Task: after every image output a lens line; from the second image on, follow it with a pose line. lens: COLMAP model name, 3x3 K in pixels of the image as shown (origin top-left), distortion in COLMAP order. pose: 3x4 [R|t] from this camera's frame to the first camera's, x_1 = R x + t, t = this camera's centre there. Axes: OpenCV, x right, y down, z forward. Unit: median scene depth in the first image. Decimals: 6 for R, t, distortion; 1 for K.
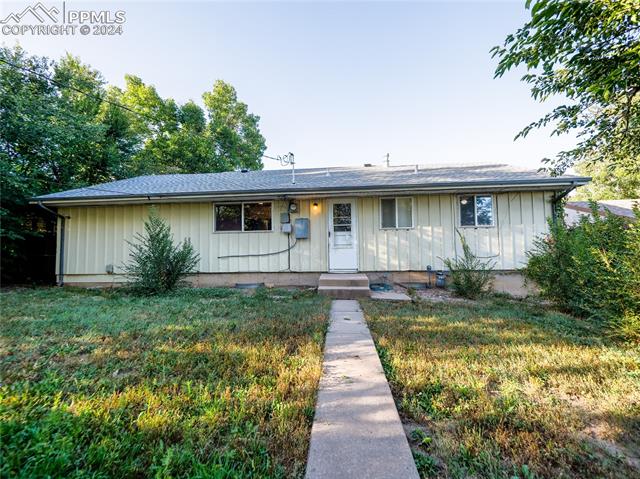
lens RADIAL K [[271.1, 0, 313.6], [0, 271.1, 240.1], [0, 0, 1]] dist [0.000896, -0.000044]
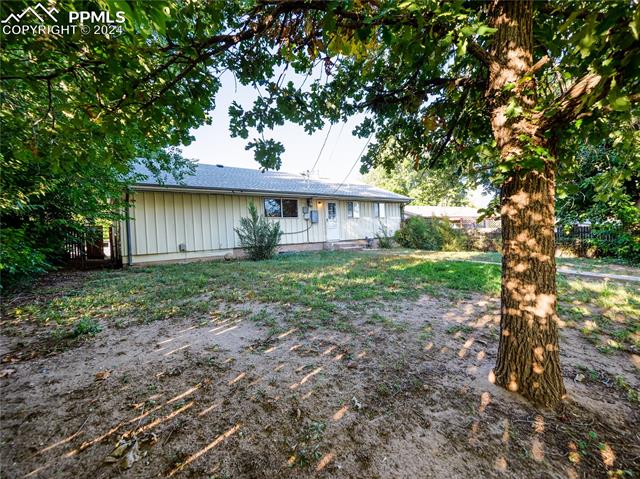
lens RADIAL K [[271.1, 0, 313.6], [0, 271.1, 240.1], [0, 0, 1]] dist [0.000896, -0.000044]
pose [[0.766199, -0.035198, 0.641639, -1.120042], [0.002085, 0.998630, 0.052293, 0.014253], [-0.642600, -0.038729, 0.765222, -0.281015]]
